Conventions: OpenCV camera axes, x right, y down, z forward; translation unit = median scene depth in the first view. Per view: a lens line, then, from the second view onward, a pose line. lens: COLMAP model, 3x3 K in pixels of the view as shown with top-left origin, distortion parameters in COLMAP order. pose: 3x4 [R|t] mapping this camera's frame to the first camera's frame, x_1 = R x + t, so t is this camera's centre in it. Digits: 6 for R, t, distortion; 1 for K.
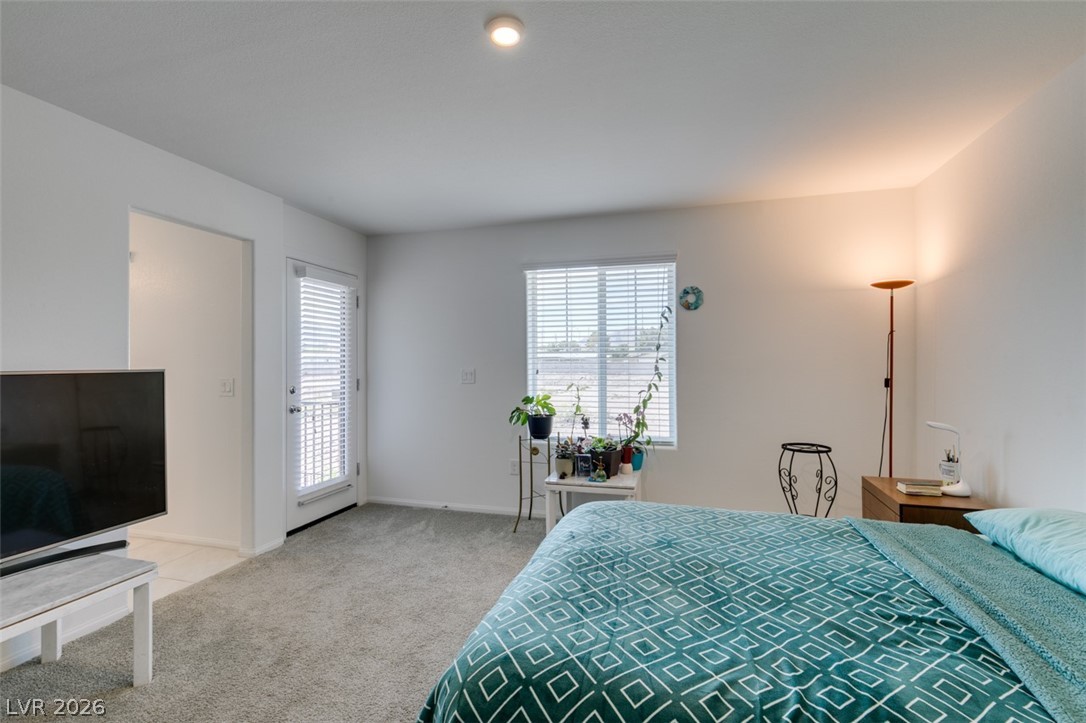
lens RADIAL K [[492.3, 0, 545.7], [0, 492.3, 359.8], [0, 0, 1]] dist [0.008880, -0.001424]
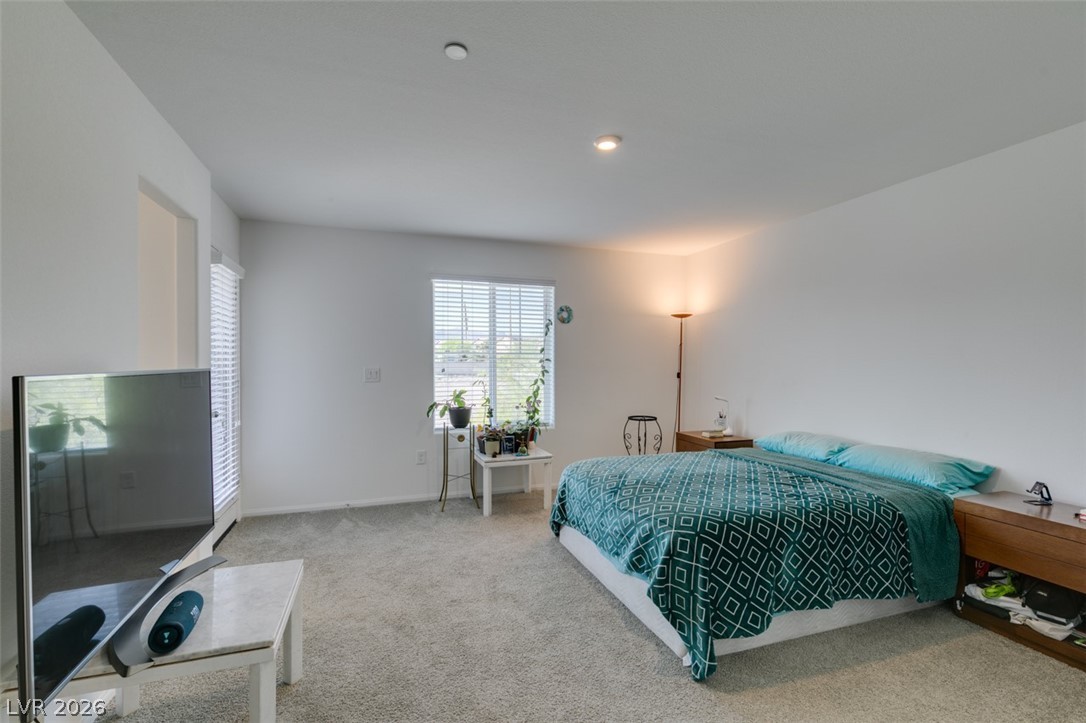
lens RADIAL K [[492.3, 0, 536.8], [0, 492.3, 365.4], [0, 0, 1]] dist [0.008880, -0.001424]
pose [[0.816210, -0.000104, 0.577756, -0.543604], [-0.004809, 0.999964, 0.006974, 0.004356], [-0.577736, -0.008471, 0.816180, -0.050423]]
